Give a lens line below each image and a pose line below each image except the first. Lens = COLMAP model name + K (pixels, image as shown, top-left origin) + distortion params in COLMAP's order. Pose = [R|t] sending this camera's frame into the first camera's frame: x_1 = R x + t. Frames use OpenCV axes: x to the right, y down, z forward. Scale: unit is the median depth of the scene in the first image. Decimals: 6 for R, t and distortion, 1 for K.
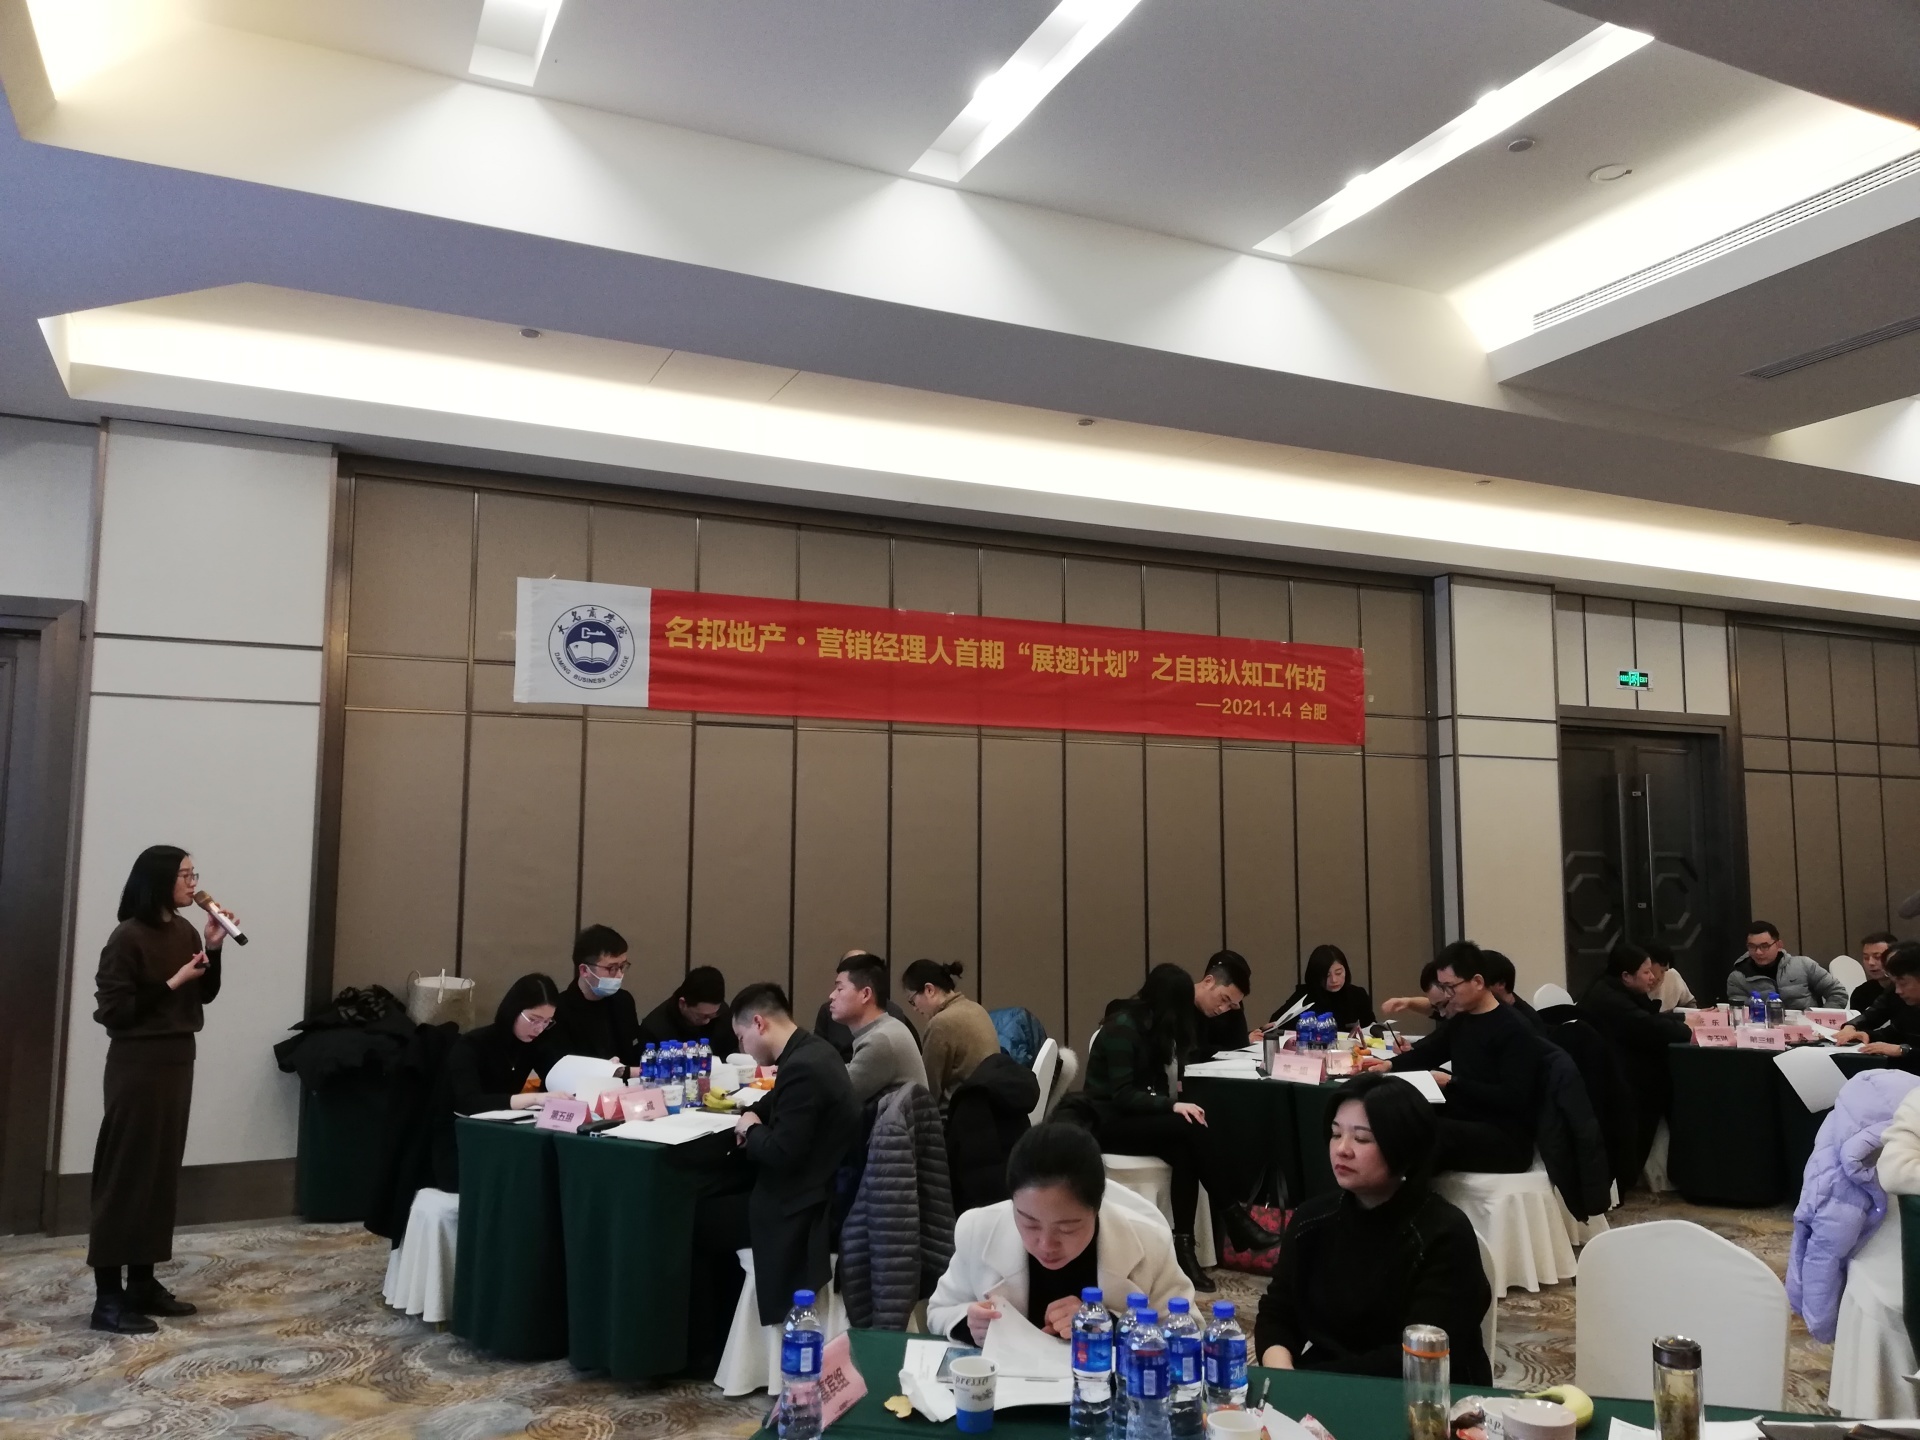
lens RADIAL K [[1413.2, 0, 956.7], [0, 1413.2, 717.7], [0, 0, 1]] dist [-0.008695, -0.004897]
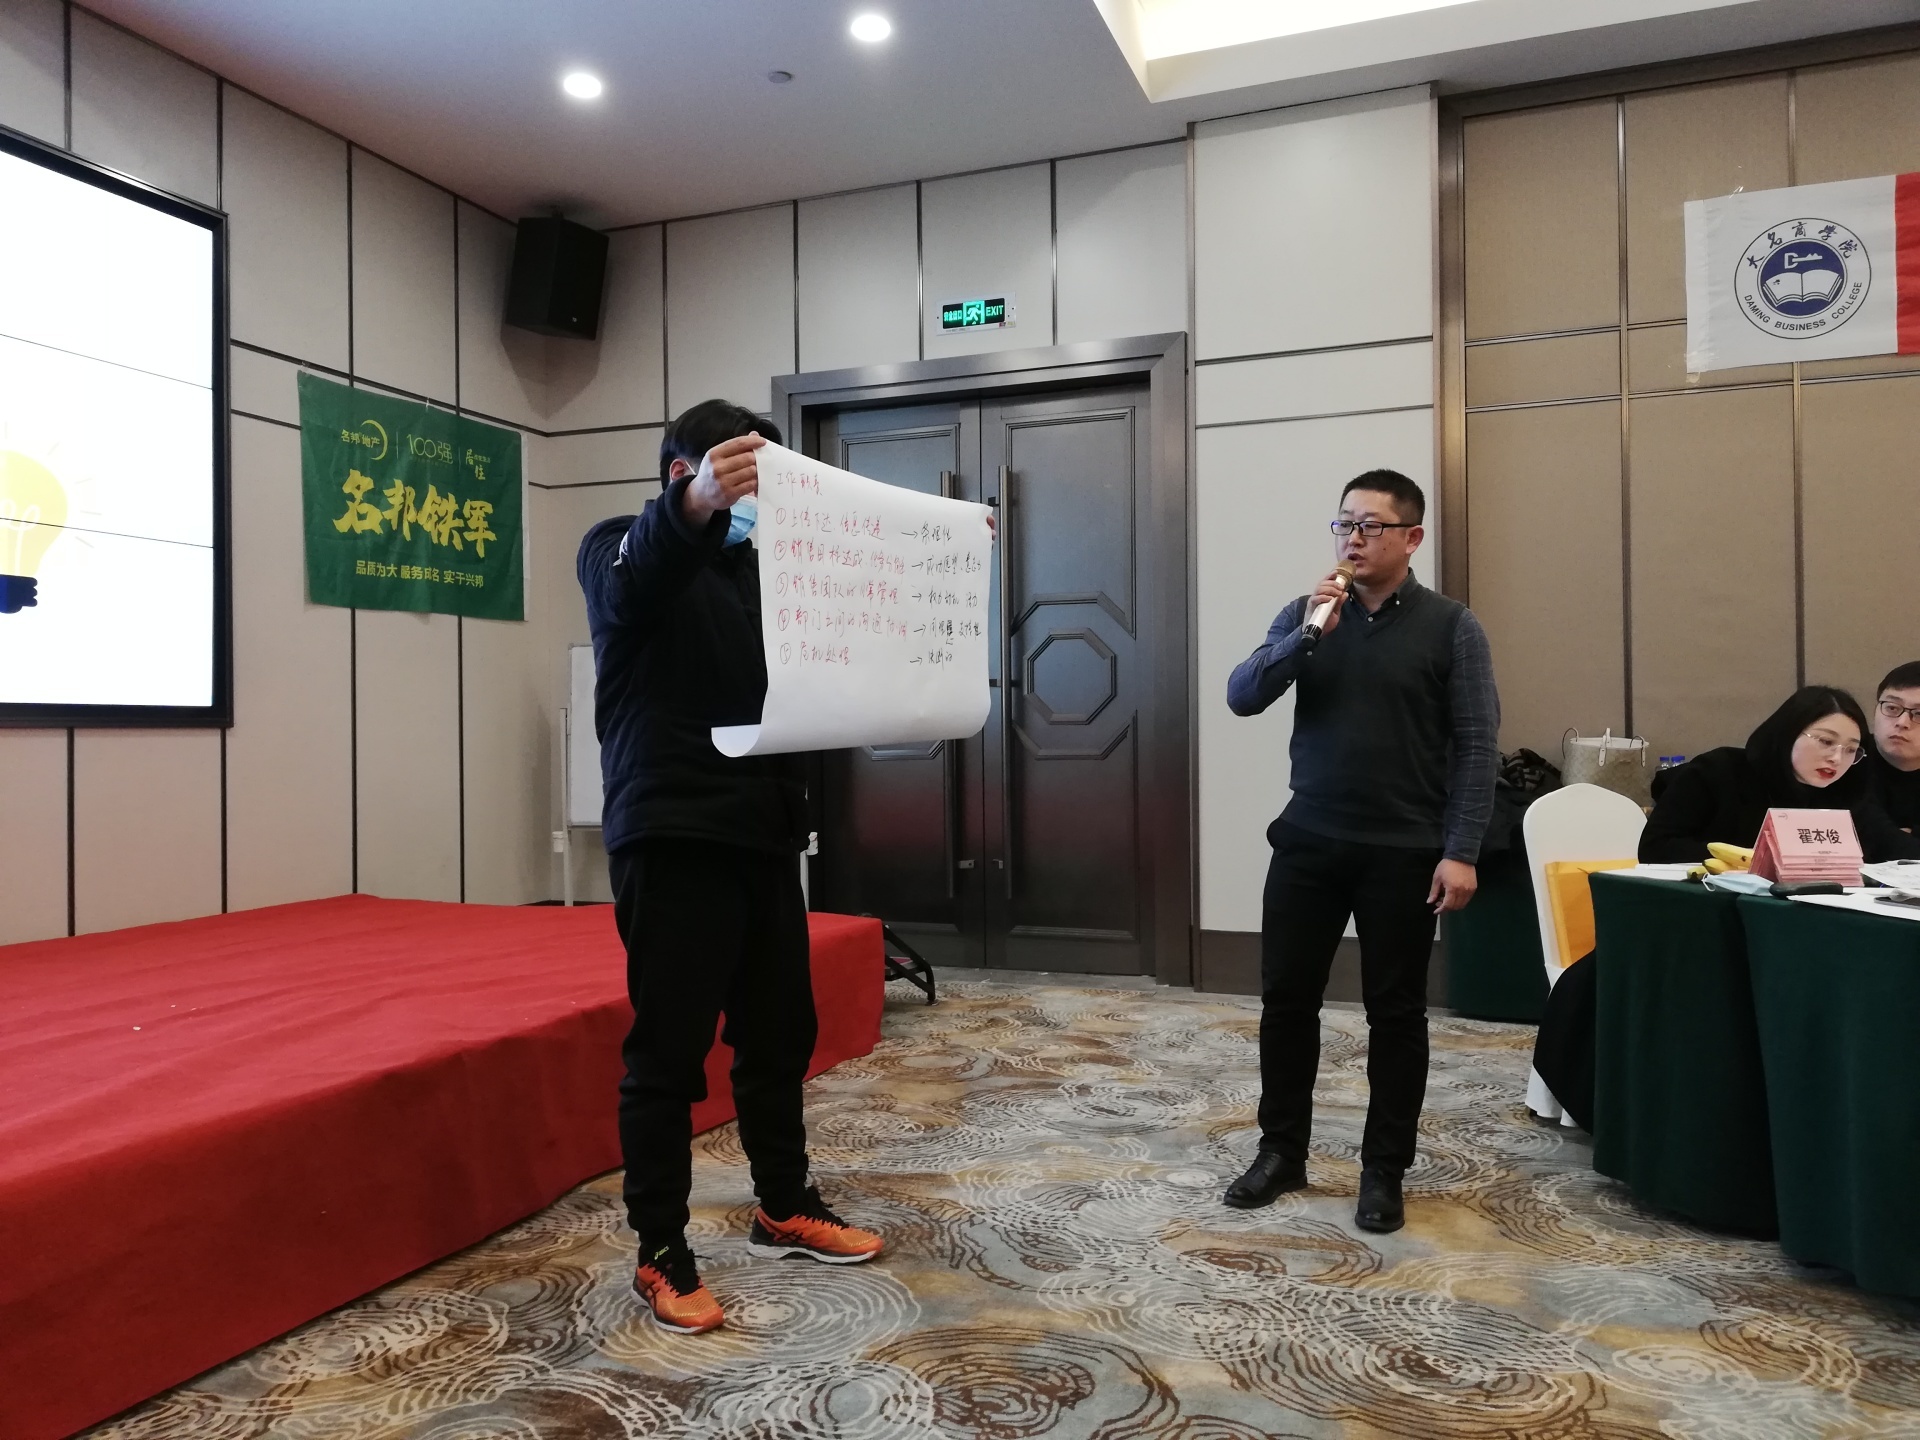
lens RADIAL K [[1413.2, 0, 953.1], [0, 1413.2, 722.2], [0, 0, 1]] dist [-0.008695, -0.004897]
pose [[0.683176, -0.011107, -0.730169, -0.043778], [0.084861, 0.994318, 0.064274, 0.103008], [0.725306, -0.105873, 0.680236, 0.223256]]
